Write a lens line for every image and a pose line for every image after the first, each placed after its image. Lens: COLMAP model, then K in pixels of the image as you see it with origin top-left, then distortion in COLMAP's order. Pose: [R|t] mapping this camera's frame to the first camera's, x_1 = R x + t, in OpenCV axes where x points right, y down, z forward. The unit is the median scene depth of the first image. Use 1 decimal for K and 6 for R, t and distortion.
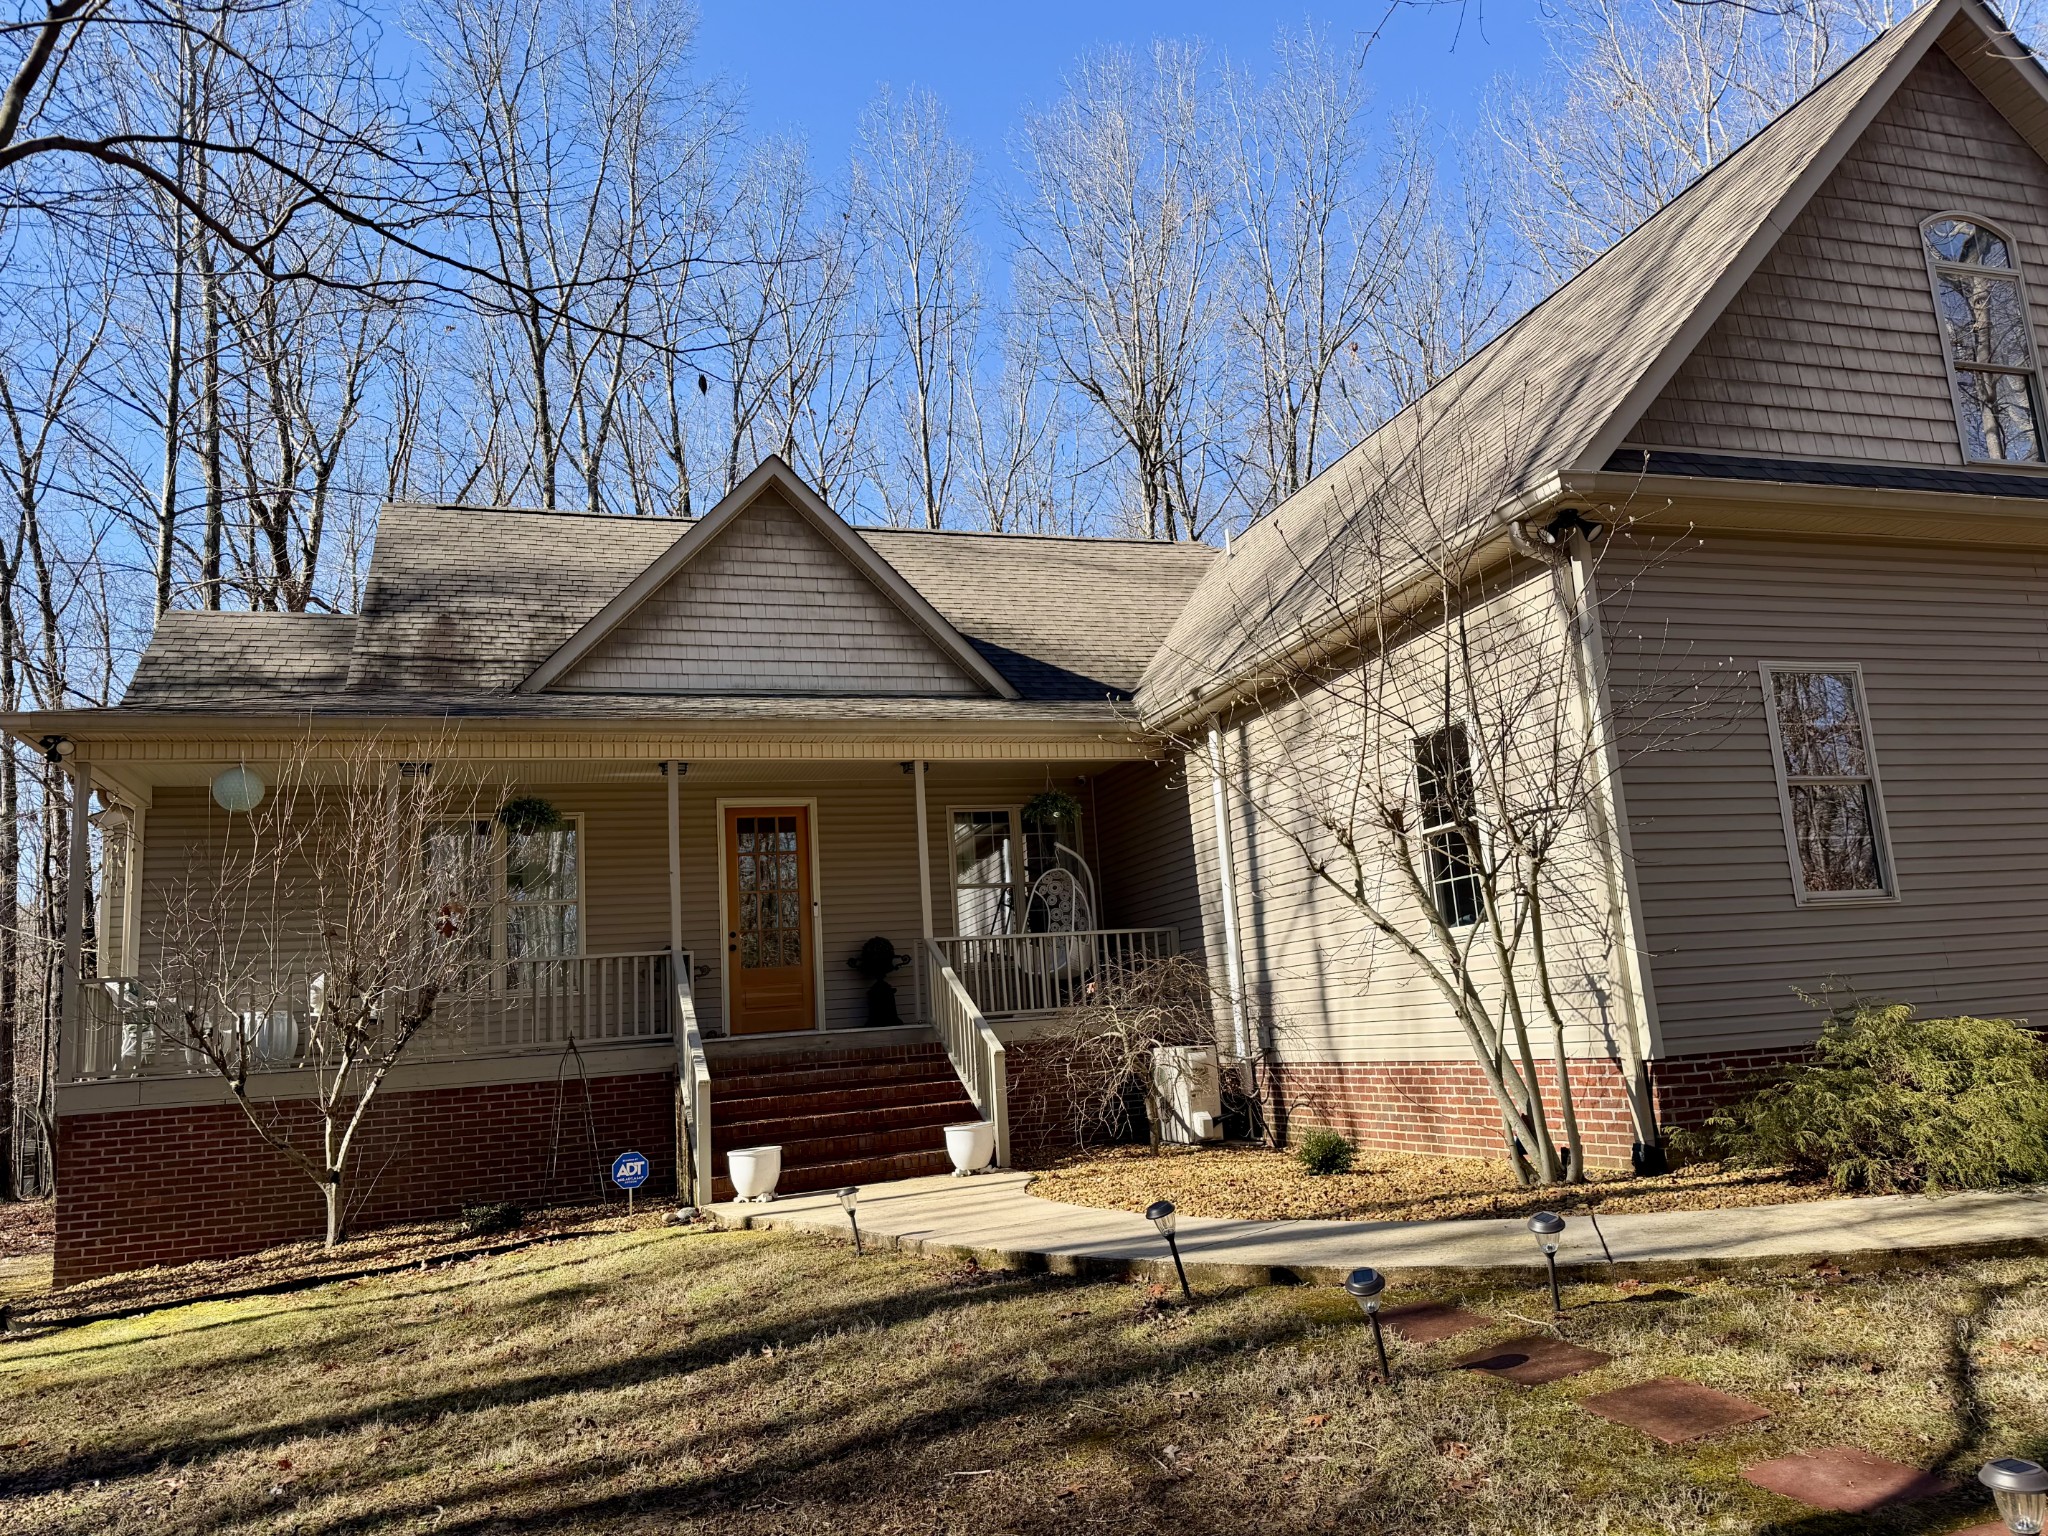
lens RADIAL K [[1489.0, 0, 1031.2], [0, 1489.0, 781.0], [0, 0, 1]] dist [0.051431, -0.051271]
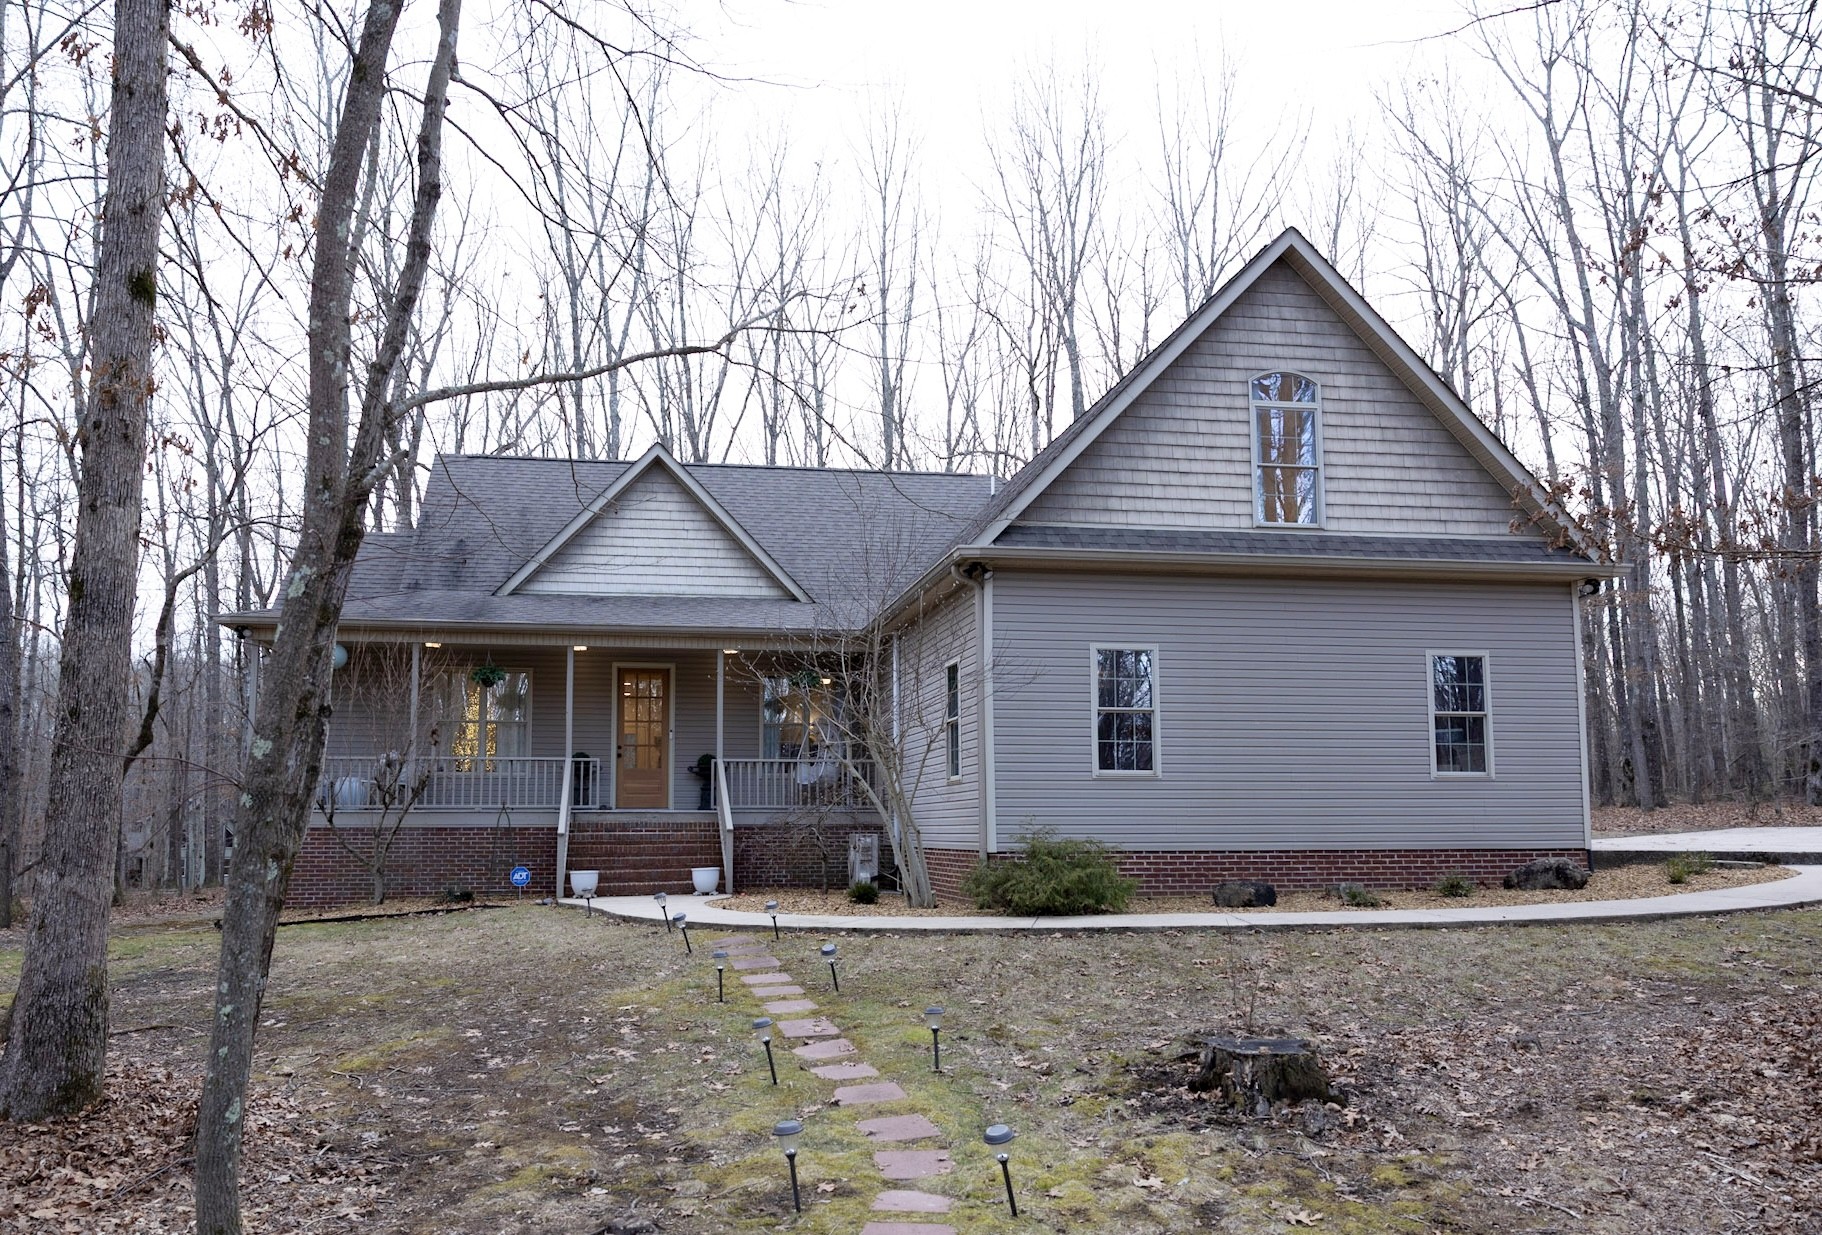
lens RADIAL K [[1499.2, 0, 912.9], [0, 1499.2, 699.6], [0, 0, 1]] dist [-0.008075, 0.002364]
pose [[0.986462, 0.052919, -0.155217, 0.485627], [-0.037673, 0.994317, 0.099570, -0.161812], [0.159604, -0.092375, 0.982850, -0.727176]]
